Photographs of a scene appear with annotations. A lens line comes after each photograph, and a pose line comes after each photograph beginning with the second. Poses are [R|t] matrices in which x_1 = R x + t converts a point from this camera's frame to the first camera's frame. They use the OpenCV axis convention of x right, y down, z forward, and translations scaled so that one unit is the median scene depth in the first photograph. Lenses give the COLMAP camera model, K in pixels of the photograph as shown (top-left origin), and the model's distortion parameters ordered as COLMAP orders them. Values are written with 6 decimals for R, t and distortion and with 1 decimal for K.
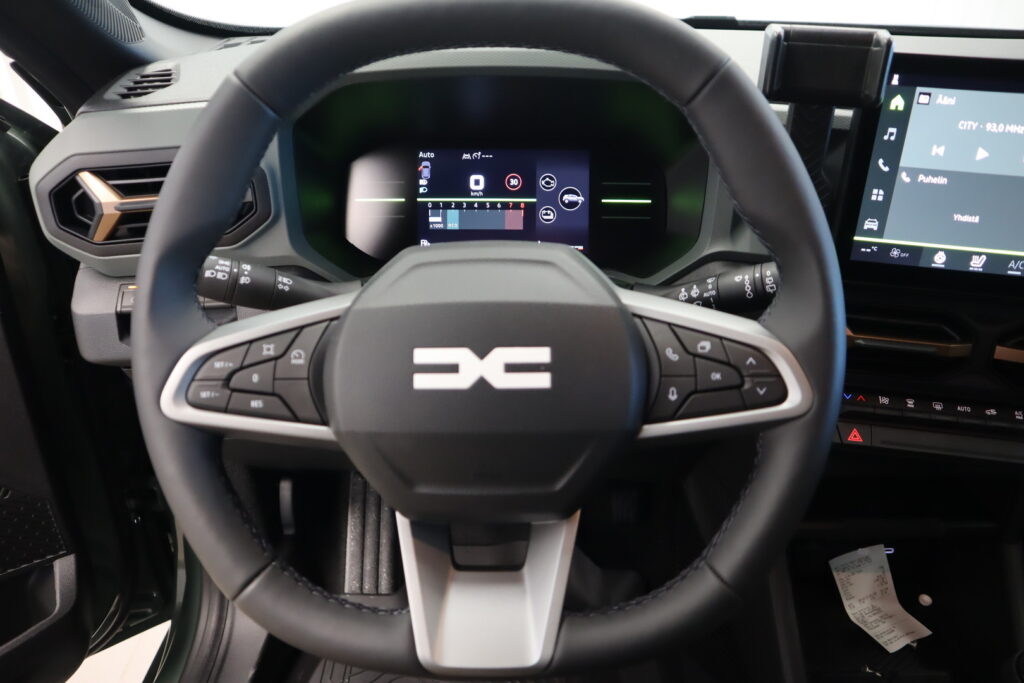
lens RADIAL K [[712.1, 0, 512.0], [0, 712.1, 341.5], [0, 0, 1]] dist [-0.131775, 0.084400]
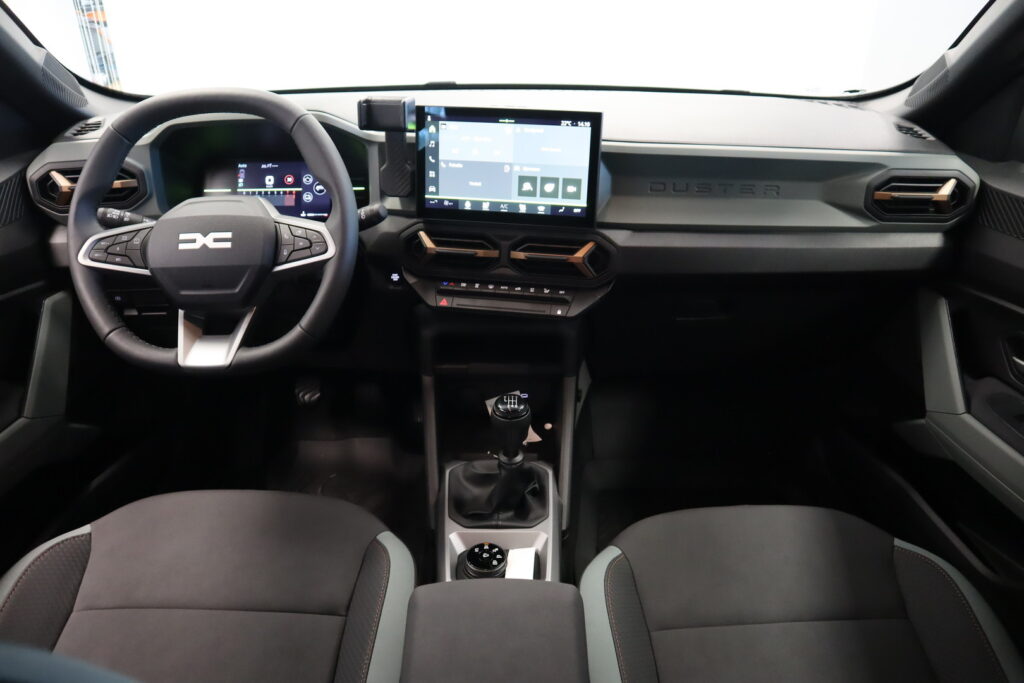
lens RADIAL K [[712.1, 0, 512.0], [0, 712.1, 341.5], [0, 0, 1]] dist [-0.131775, 0.084400]
pose [[0.999947, -0.007707, 0.006815, 0.759848], [0.008066, 0.998490, -0.054346, 0.398401], [-0.006386, 0.054398, 0.998499, -1.059284]]
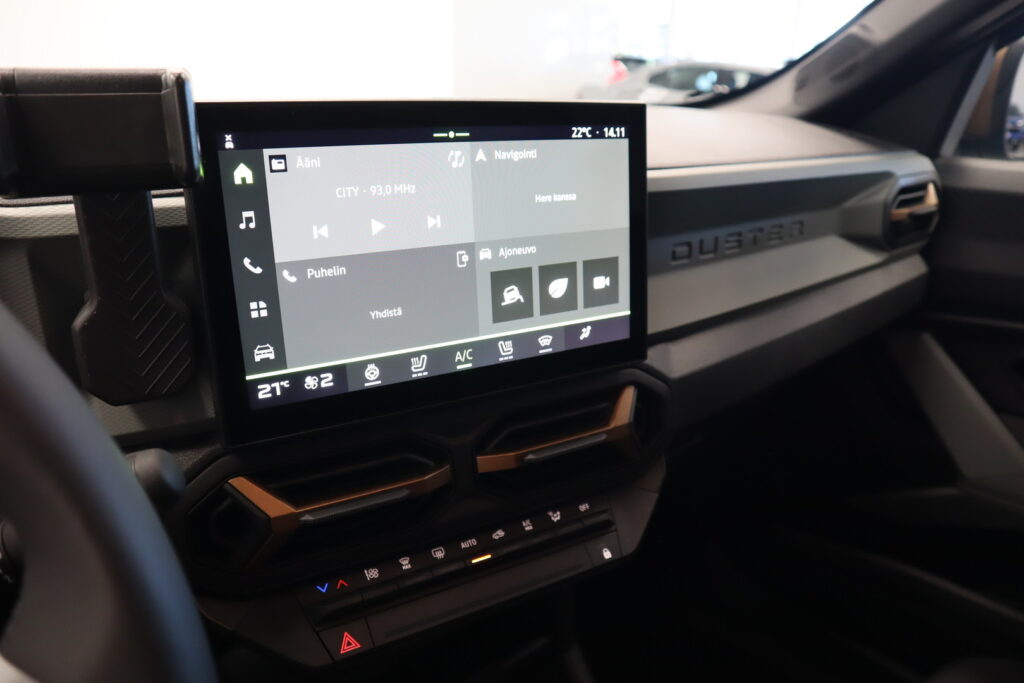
lens RADIAL K [[712.1, 0, 512.0], [0, 712.1, 341.5], [0, 0, 1]] dist [-0.131775, 0.084400]
pose [[0.757864, -0.222735, 0.613214, 0.297577], [0.313709, 0.948537, -0.043176, -0.077491], [-0.572039, 0.225092, 0.788736, 0.331661]]
